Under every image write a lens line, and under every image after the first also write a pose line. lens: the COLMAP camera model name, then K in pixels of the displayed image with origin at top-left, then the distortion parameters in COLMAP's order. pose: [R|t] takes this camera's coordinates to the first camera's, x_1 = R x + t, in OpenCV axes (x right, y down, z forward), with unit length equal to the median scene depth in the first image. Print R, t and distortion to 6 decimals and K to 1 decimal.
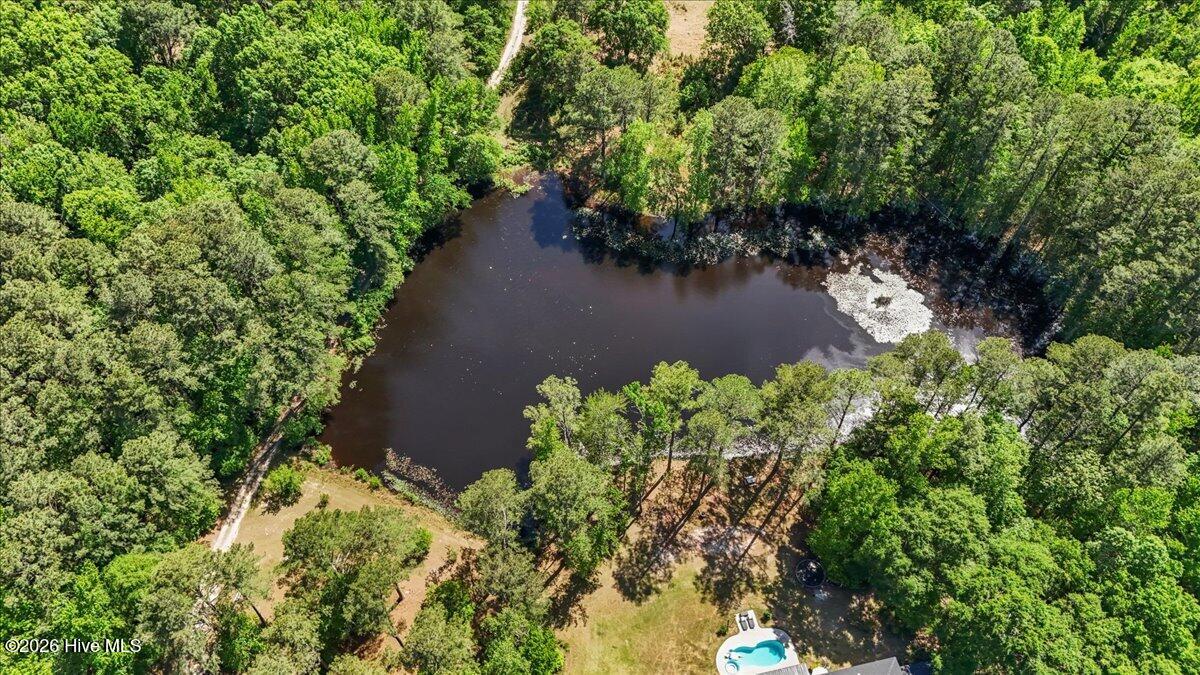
lens RADIAL K [[768.3, 0, 600.6], [0, 768.3, 366.8], [0, 0, 1]] dist [0.050488, -0.030873]
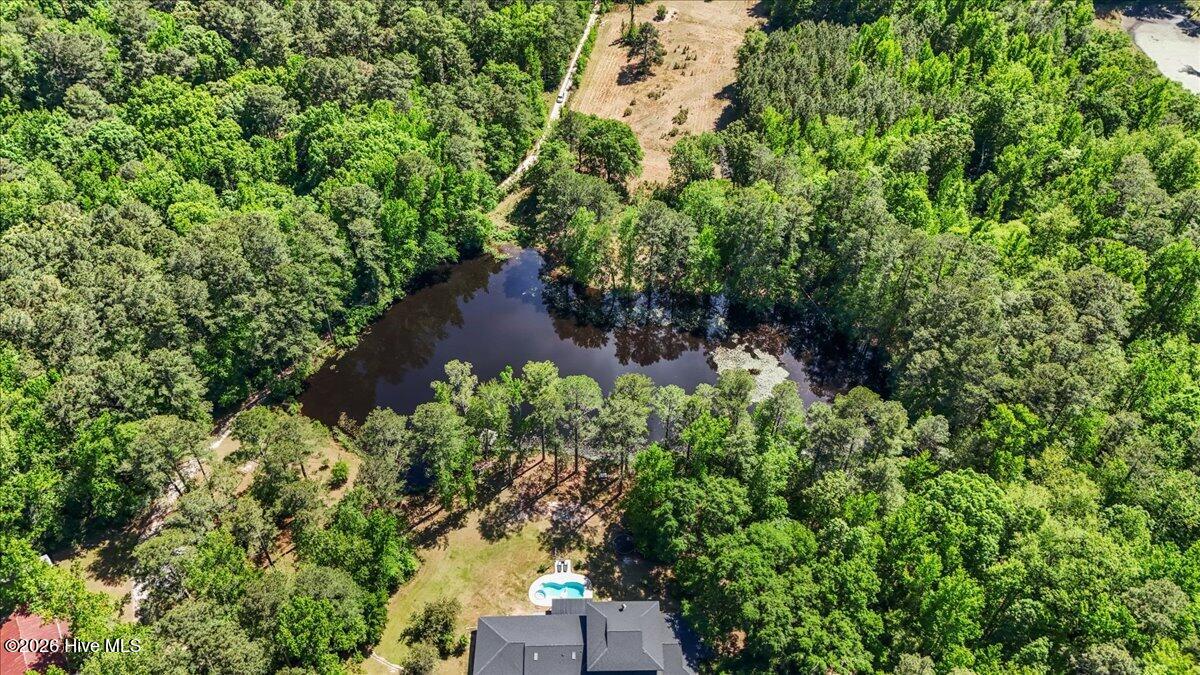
lens RADIAL K [[768.3, 0, 600.6], [0, 768.3, 366.8], [0, 0, 1]] dist [0.050488, -0.030873]
pose [[0.983446, 0.148098, -0.104404, 0.260506], [-0.165187, 0.969578, -0.180645, 0.181470], [0.074474, 0.194901, 0.977991, -0.248368]]
